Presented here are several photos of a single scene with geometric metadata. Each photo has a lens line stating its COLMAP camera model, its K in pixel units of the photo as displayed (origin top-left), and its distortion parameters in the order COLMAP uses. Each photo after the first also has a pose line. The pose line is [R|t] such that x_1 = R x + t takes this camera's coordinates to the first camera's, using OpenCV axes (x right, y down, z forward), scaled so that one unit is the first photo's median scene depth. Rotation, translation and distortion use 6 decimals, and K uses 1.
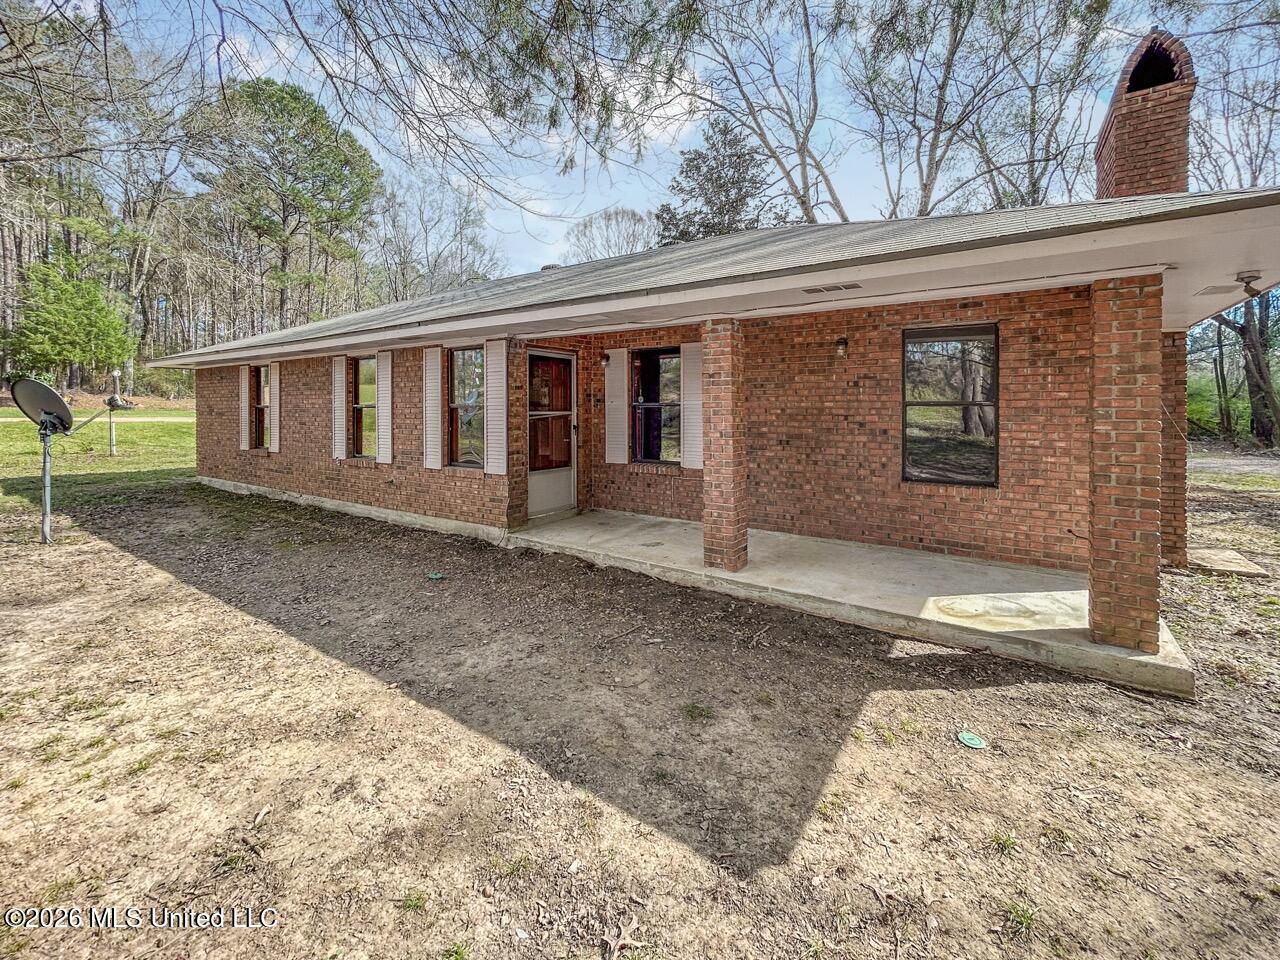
lens RADIAL K [[537.5, 0, 640.7], [0, 537.5, 395.2], [0, 0, 1]] dist [0.013029, -0.000280]
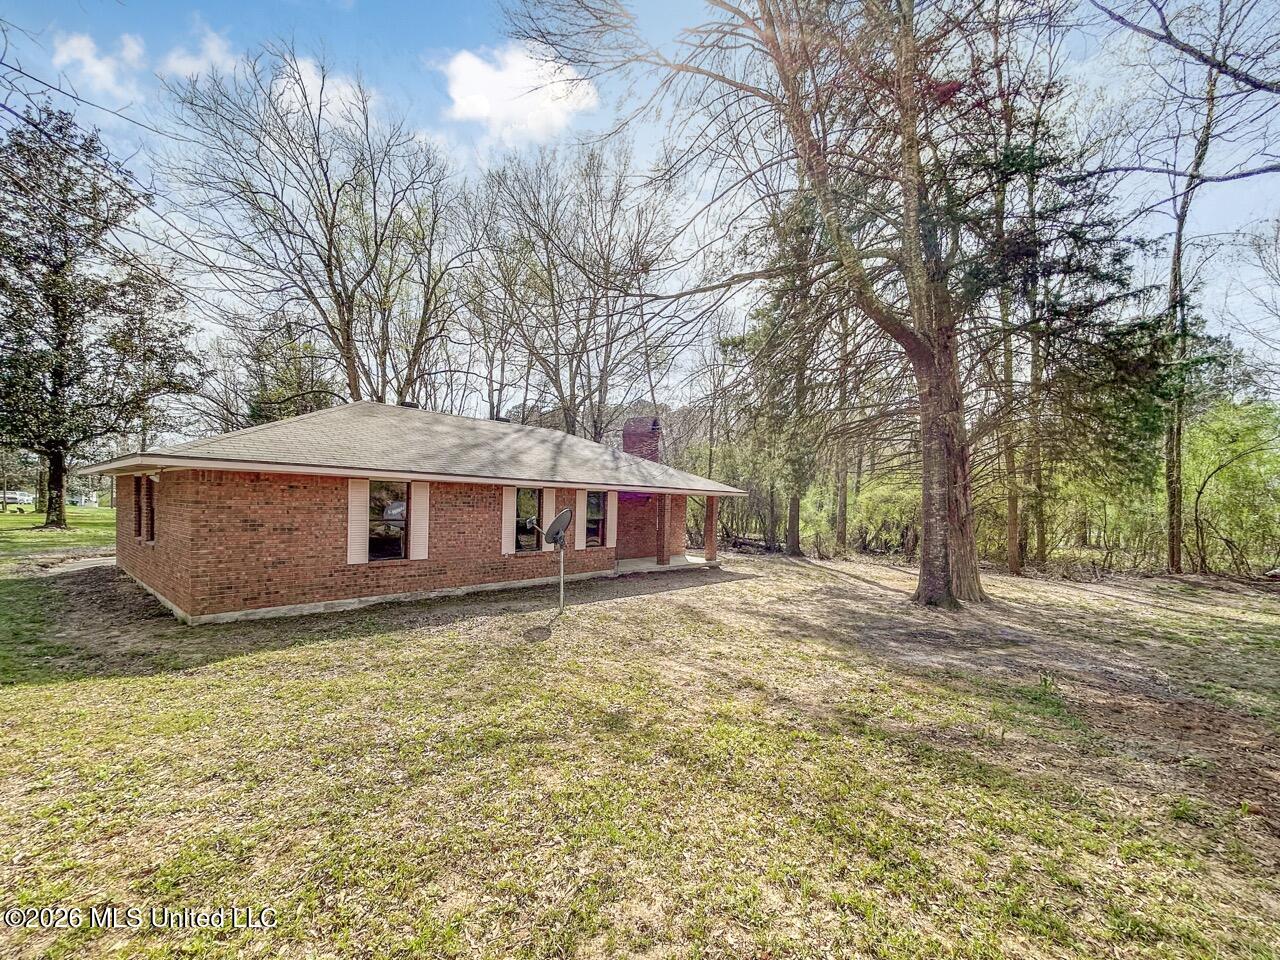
lens RADIAL K [[530.2, 0, 637.7], [0, 530.2, 476.5], [0, 0, 1]] dist [0.013083, -0.000037]
pose [[0.132819, 0.079762, 0.987926, -2.395685], [-0.011262, 0.996814, -0.078965, 0.019466], [-0.991076, -0.000638, 0.133294, 0.525832]]
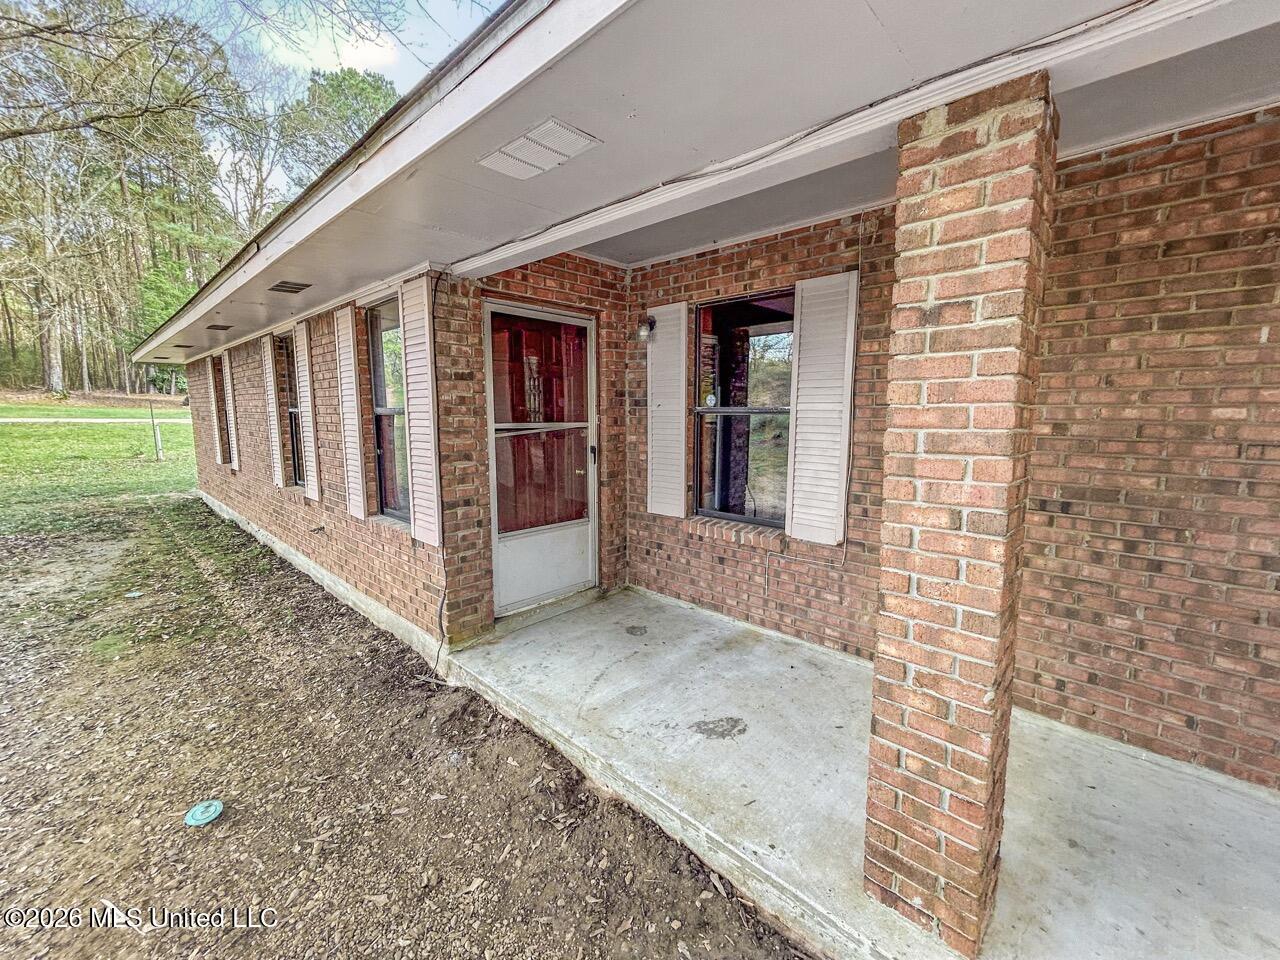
lens RADIAL K [[531.9, 0, 637.1], [0, 531.9, 478.1], [0, 0, 1]] dist [0.010836, -0.000105]
pose [[0.985720, 0.025181, -0.166498, 0.018731], [0.000018, 0.988740, 0.149643, 0.005115], [0.168391, -0.147509, 0.974621, 0.490826]]
